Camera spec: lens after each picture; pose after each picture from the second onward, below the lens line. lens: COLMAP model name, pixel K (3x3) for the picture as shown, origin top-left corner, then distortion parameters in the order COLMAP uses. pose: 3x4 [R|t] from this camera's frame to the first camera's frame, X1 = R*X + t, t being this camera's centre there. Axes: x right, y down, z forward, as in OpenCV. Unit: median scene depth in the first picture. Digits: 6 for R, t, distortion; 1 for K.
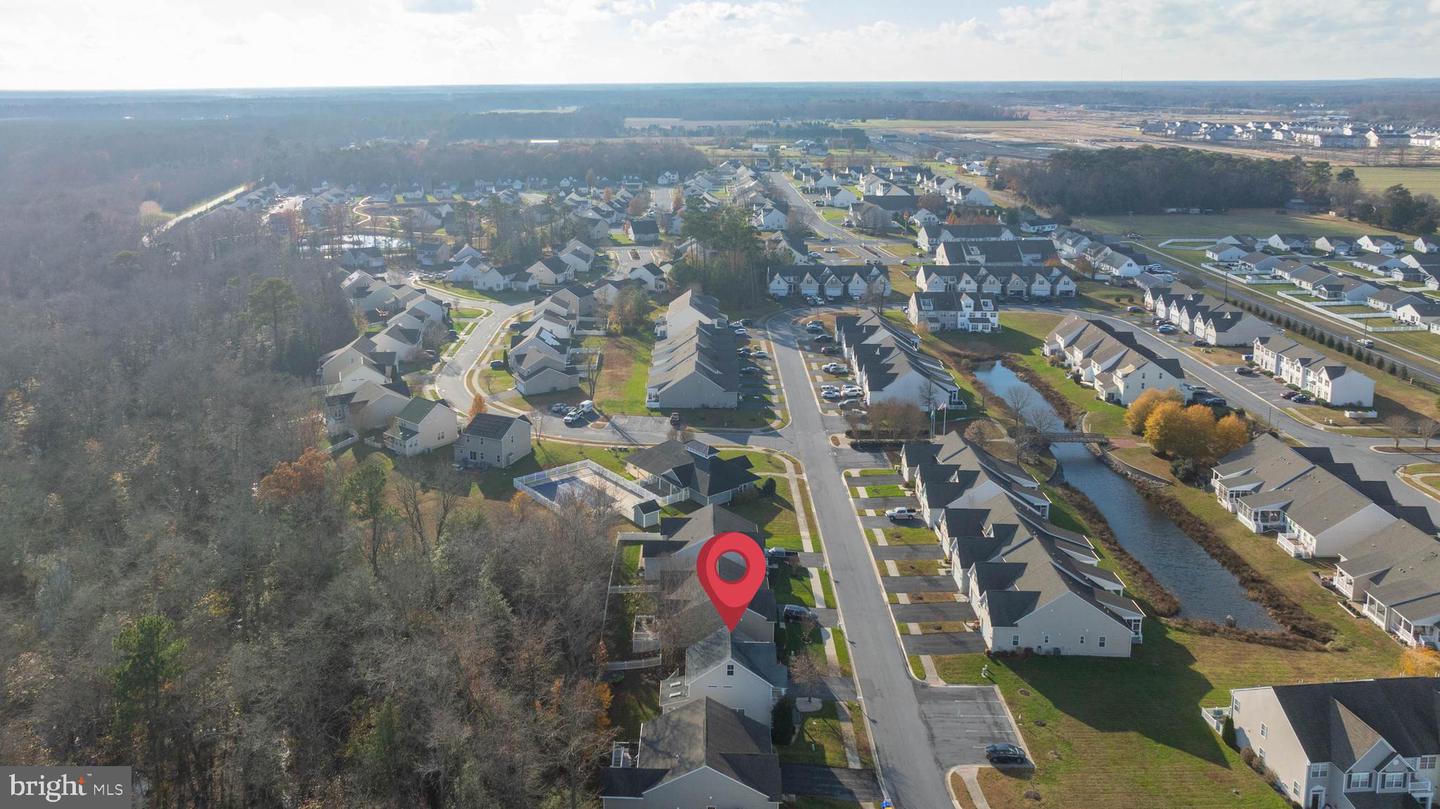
lens RADIAL K [[1018.8, 0, 720.0], [0, 1018.8, 404.5], [0, 0, 1]] dist [-0.005655, -0.000770]
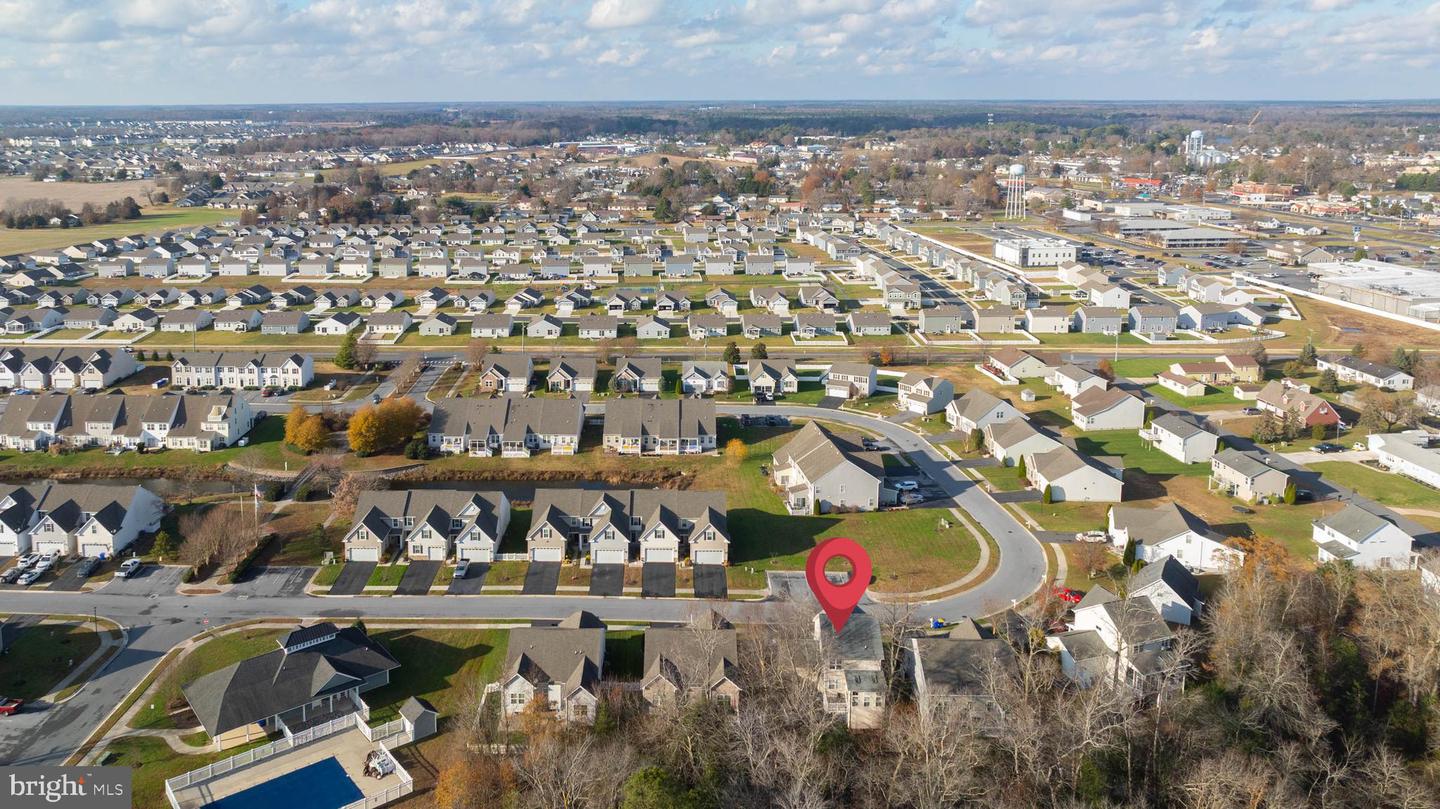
lens RADIAL K [[1018.8, 0, 720.0], [0, 1018.8, 404.5], [0, 0, 1]] dist [-0.005655, -0.000770]
pose [[-0.038697, -0.274836, 0.960712, -0.592980], [0.295981, 0.915135, 0.273720, -0.185731], [-0.954410, 0.294945, 0.045933, 0.621821]]
